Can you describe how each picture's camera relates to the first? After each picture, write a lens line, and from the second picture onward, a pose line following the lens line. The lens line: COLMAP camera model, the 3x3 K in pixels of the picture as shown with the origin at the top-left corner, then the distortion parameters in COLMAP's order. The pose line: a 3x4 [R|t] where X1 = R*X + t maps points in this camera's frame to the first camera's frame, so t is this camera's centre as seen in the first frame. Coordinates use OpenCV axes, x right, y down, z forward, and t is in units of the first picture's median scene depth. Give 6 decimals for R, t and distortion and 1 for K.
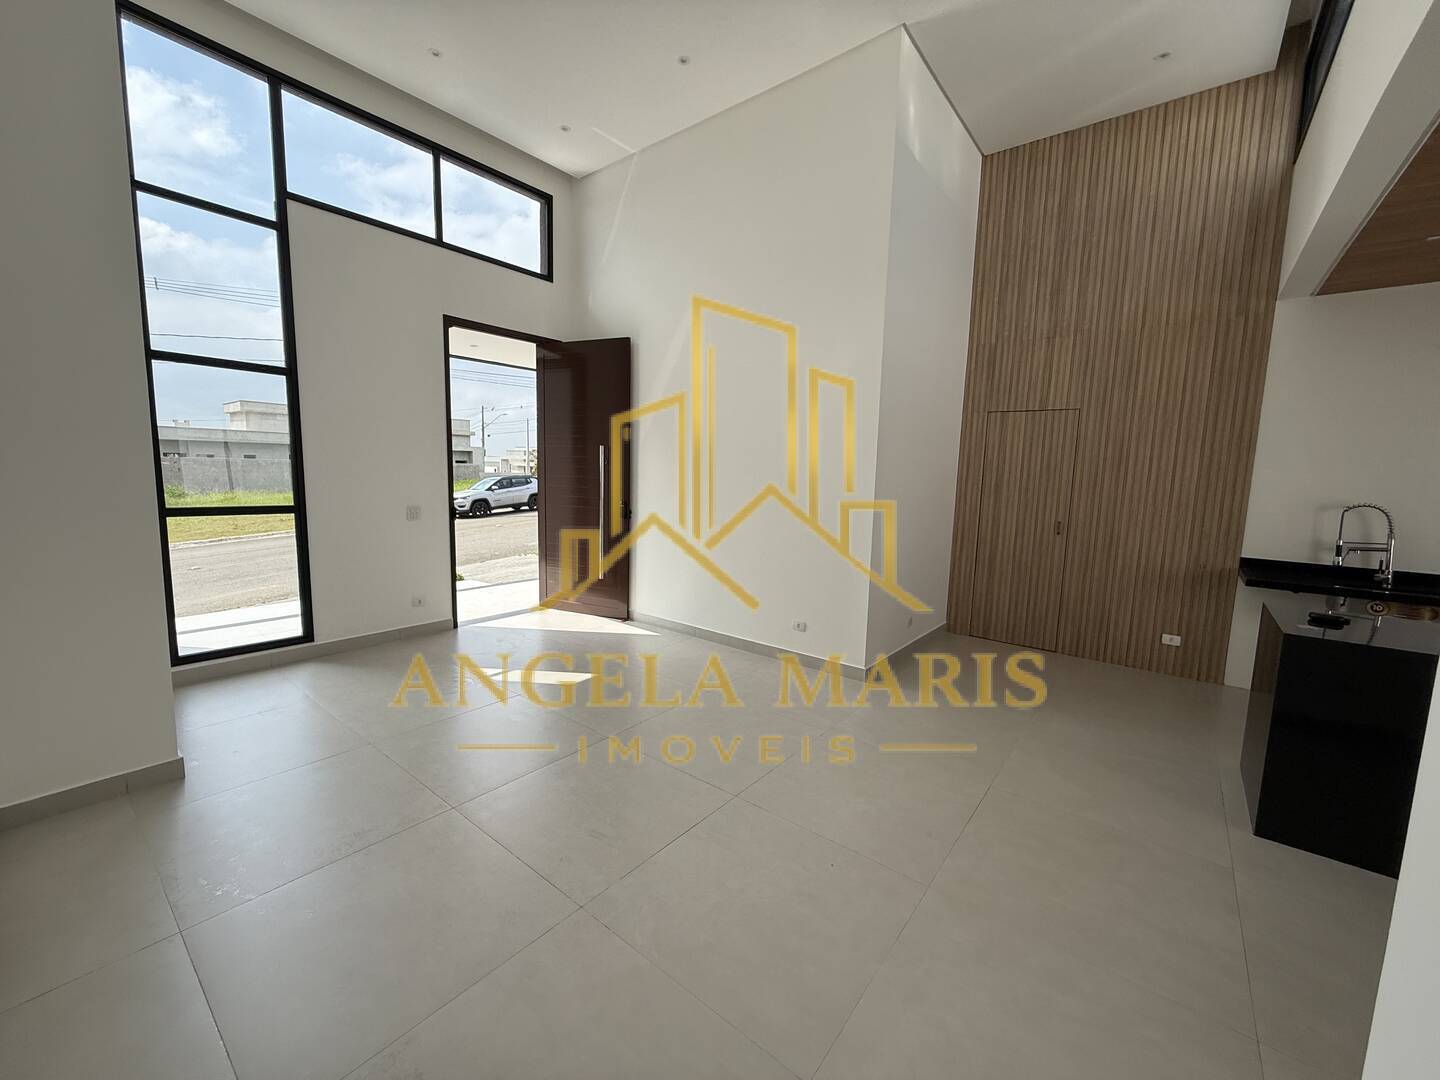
lens RADIAL K [[576.8, 0, 719.8], [0, 576.8, 540.0], [0, 0, 1]] dist [0.002639, 0.000142]
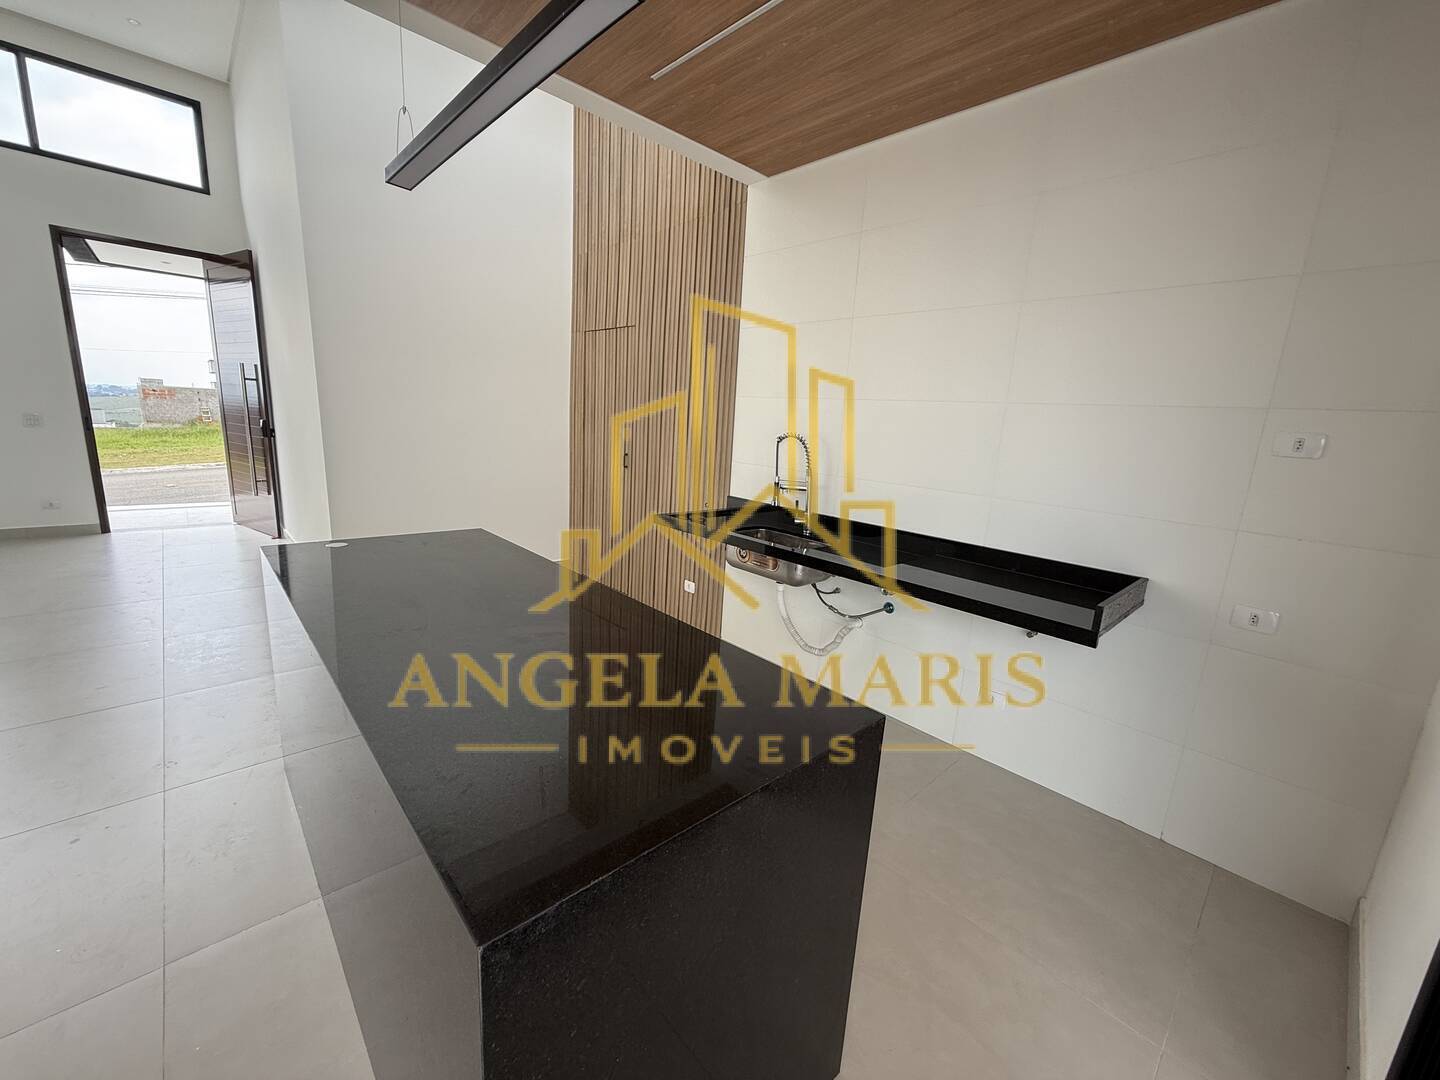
lens RADIAL K [[576.8, 0, 719.1], [0, 576.8, 539.9], [0, 0, 1]] dist [0.002639, 0.000142]
pose [[0.988822, 0.060997, -0.136053, 0.913078], [-0.049744, 0.995170, 0.084631, 0.020227], [0.140559, -0.076917, 0.987080, 0.116519]]
